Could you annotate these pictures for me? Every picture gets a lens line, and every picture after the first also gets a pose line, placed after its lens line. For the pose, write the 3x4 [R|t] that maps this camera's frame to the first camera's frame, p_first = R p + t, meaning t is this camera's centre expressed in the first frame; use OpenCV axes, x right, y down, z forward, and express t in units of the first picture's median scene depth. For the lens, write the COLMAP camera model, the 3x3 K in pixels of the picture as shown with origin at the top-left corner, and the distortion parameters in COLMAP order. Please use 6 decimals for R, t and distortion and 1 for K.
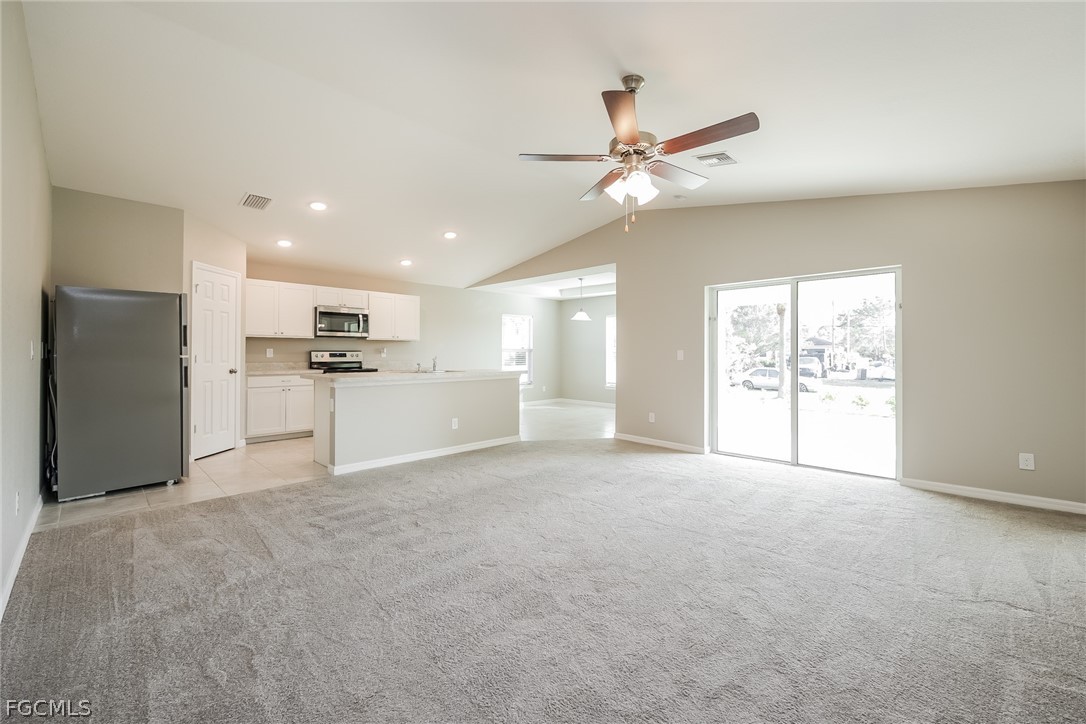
lens RADIAL K [[439.1, 0, 543.0], [0, 439.1, 362.0], [0, 0, 1]] dist [0.000392, 0.000065]
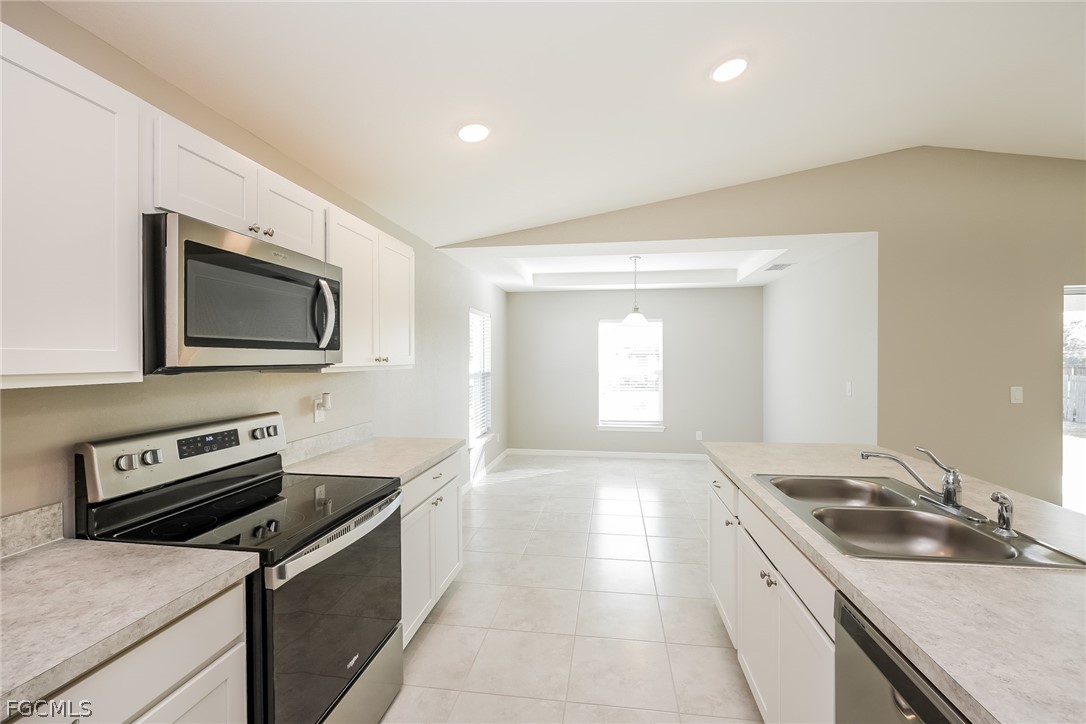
lens RADIAL K [[455.0, 0, 543.0], [0, 455.0, 362.0], [0, 0, 1]] dist [-0.000350, -0.000094]
pose [[0.808532, -0.009148, 0.588381, -0.384173], [0.017403, 0.999814, -0.008370, -0.044003], [-0.588195, 0.017007, 0.808540, 0.574043]]
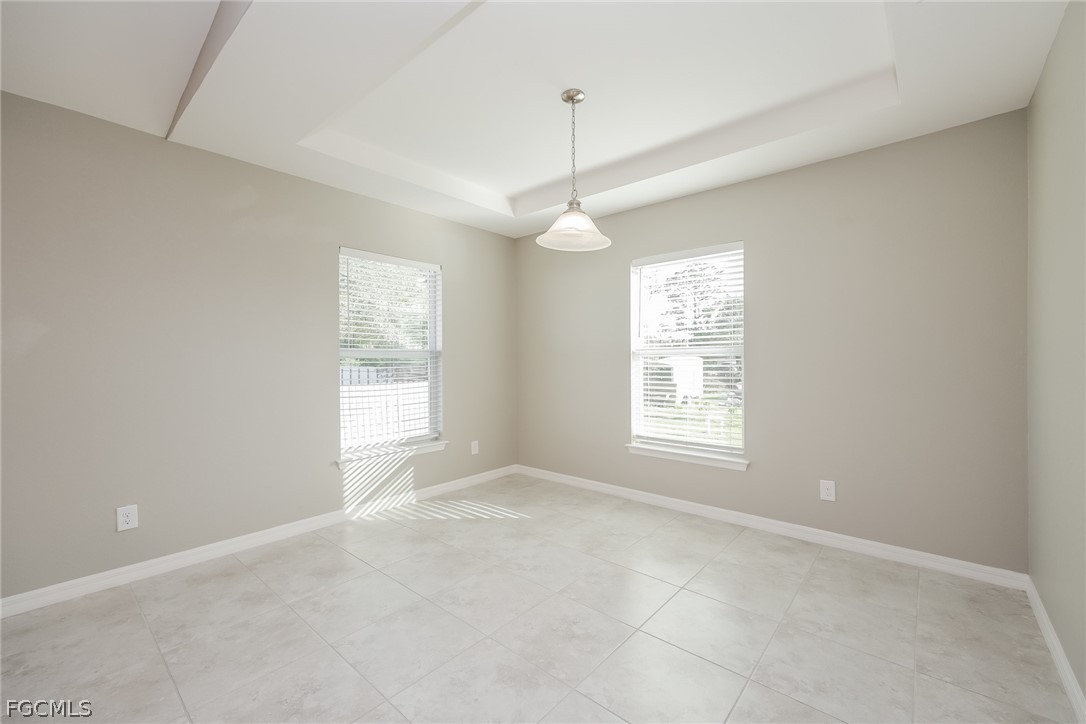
lens RADIAL K [[439.1, 0, 543.0], [0, 439.1, 362.0], [0, 0, 1]] dist [0.000392, 0.000065]
pose [[0.997791, -0.008020, 0.065947, 0.048796], [0.009058, 0.999840, -0.015455, -0.014810], [-0.065812, 0.016018, 0.997703, 0.726315]]
